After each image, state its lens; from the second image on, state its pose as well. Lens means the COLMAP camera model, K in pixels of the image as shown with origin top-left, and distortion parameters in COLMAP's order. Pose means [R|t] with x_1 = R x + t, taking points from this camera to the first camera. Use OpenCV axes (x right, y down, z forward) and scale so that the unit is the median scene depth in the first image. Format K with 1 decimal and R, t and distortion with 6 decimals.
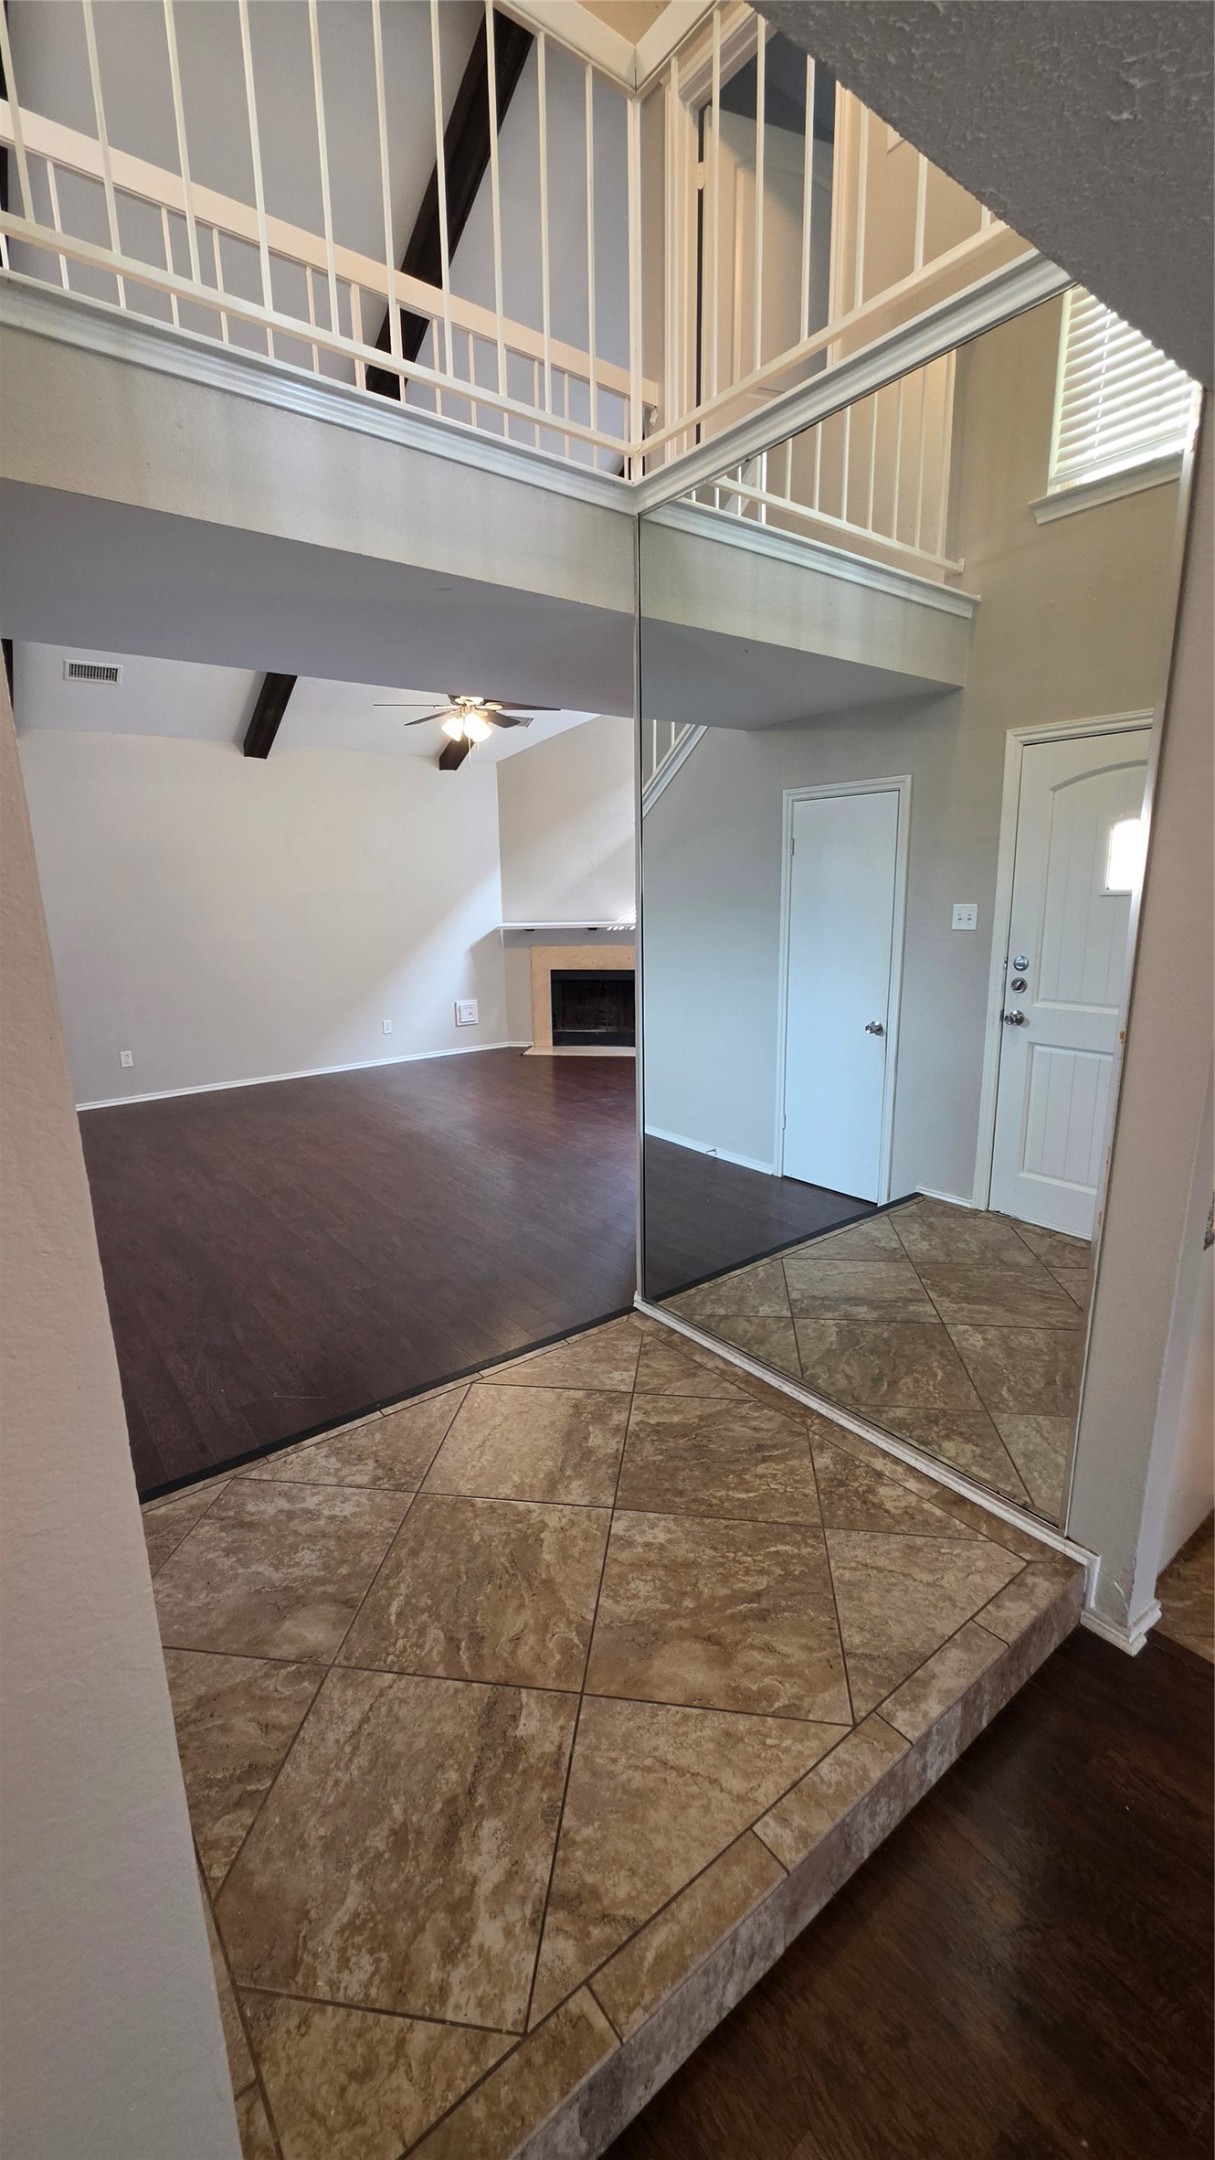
lens RADIAL K [[863.3, 0, 592.0], [0, 863.3, 1086.7], [0, 0, 1]] dist [0.000870, 0.000307]
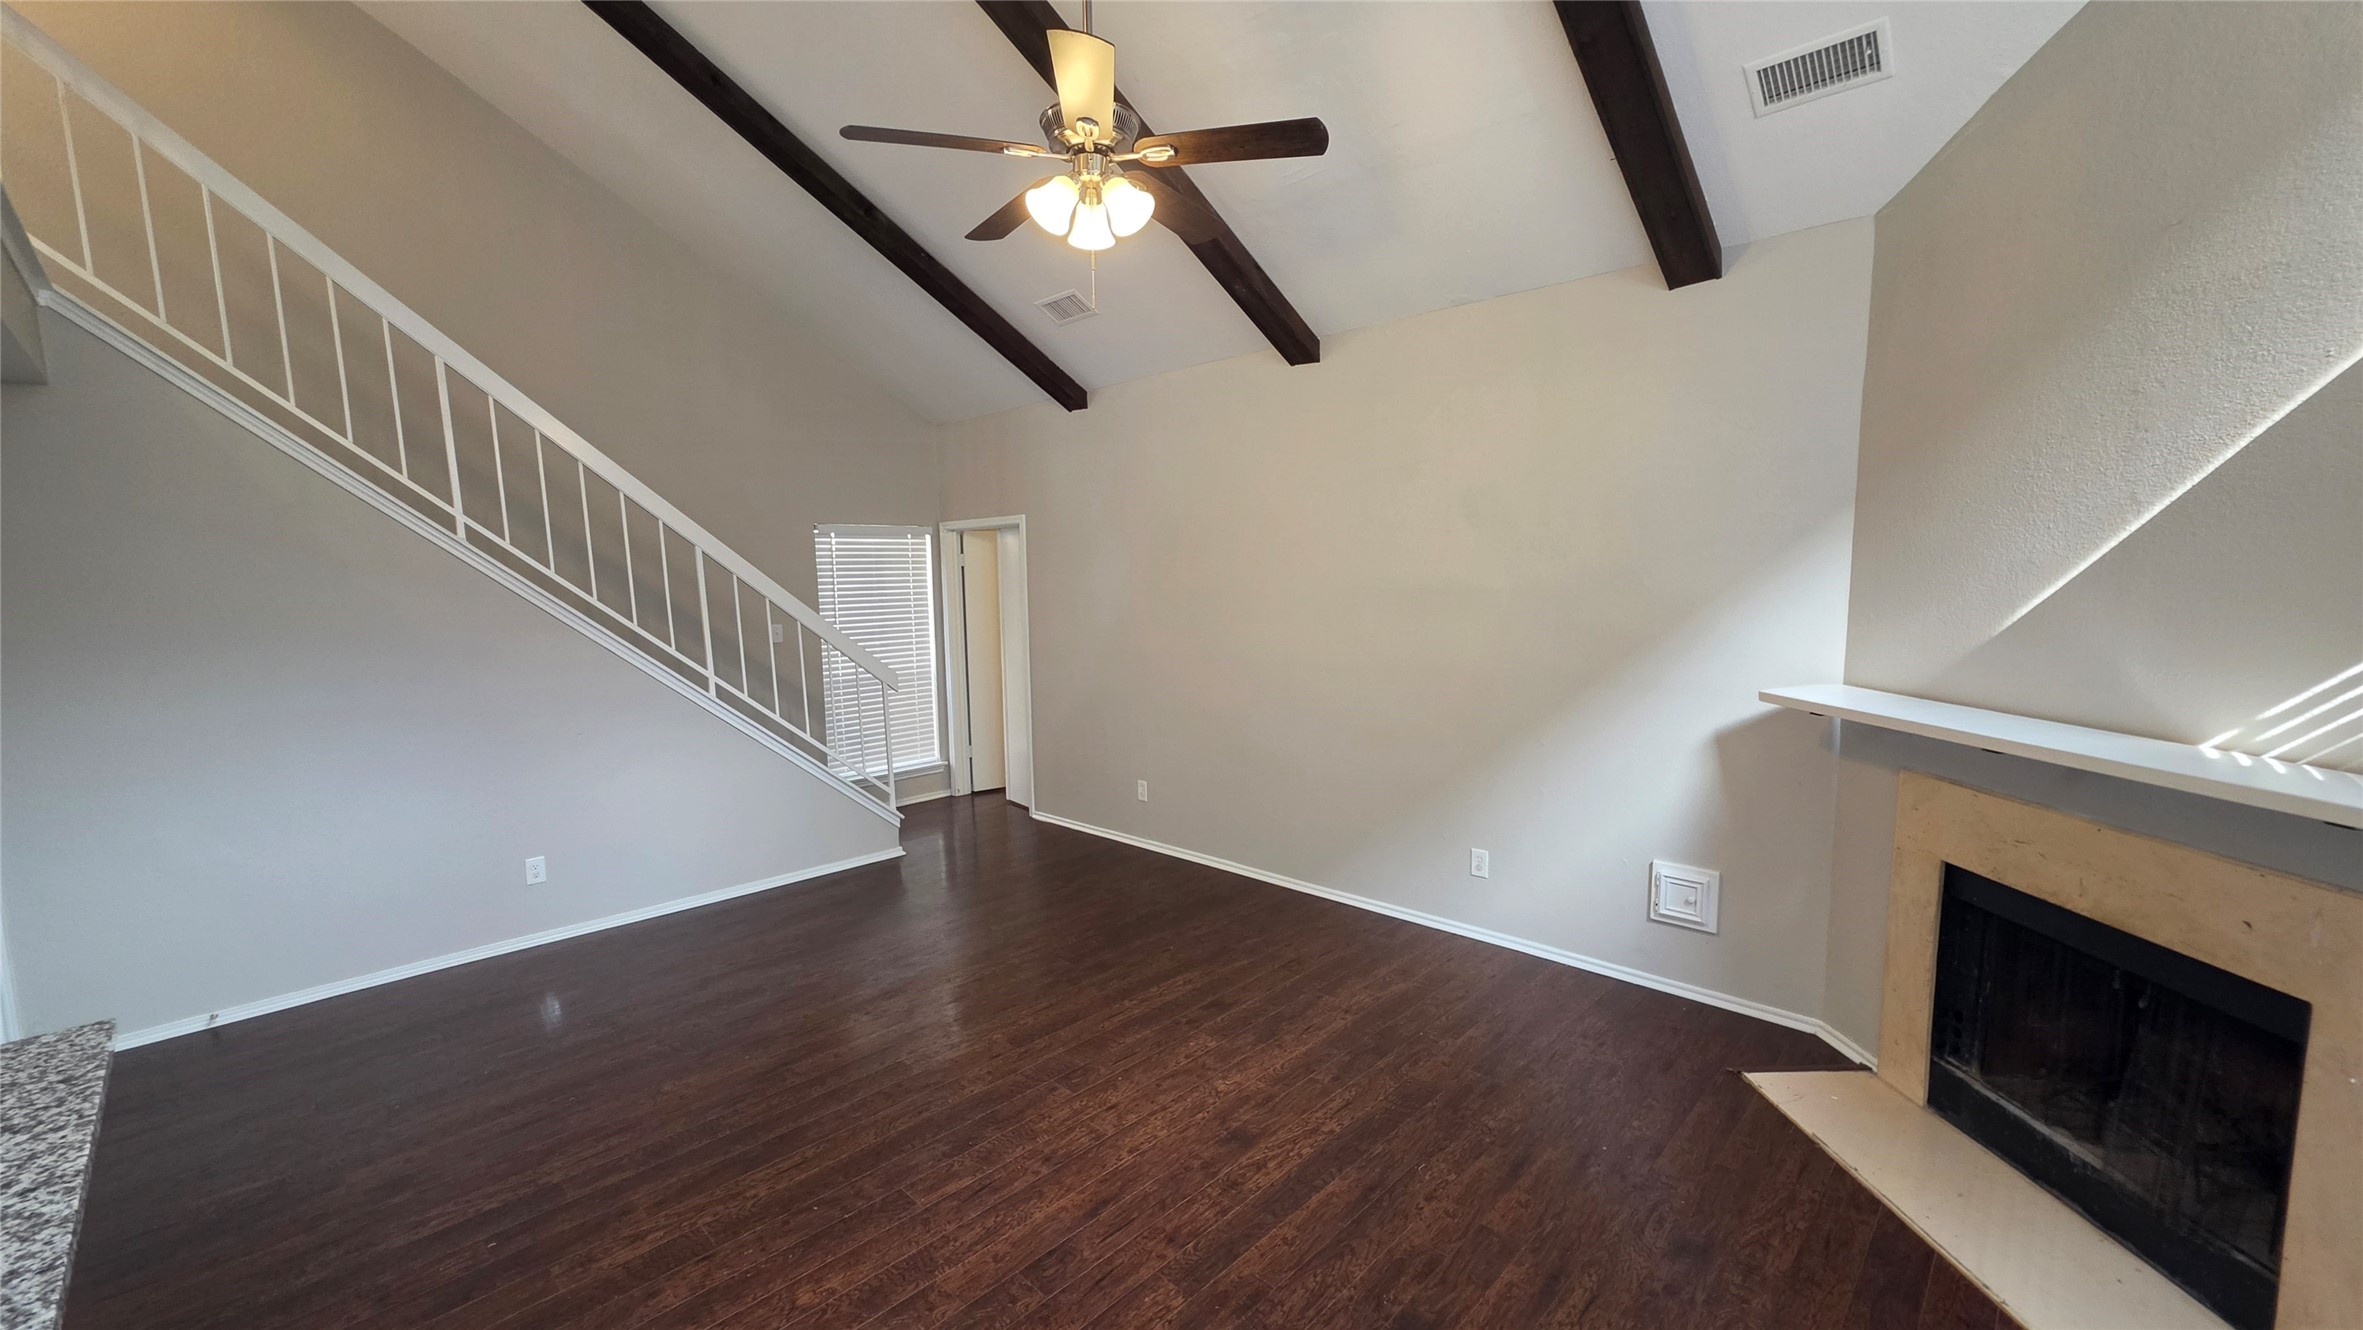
lens RADIAL K [[948.1, 0, 1191.2], [0, 948.1, 683.9], [0, 0, 1]] dist [0.001172, 0.000336]
pose [[0.171826, 0.137166, -0.975531, 0.885402], [-0.207064, 0.973166, 0.100362, -0.706150], [0.963120, 0.184753, 0.195618, 2.751883]]
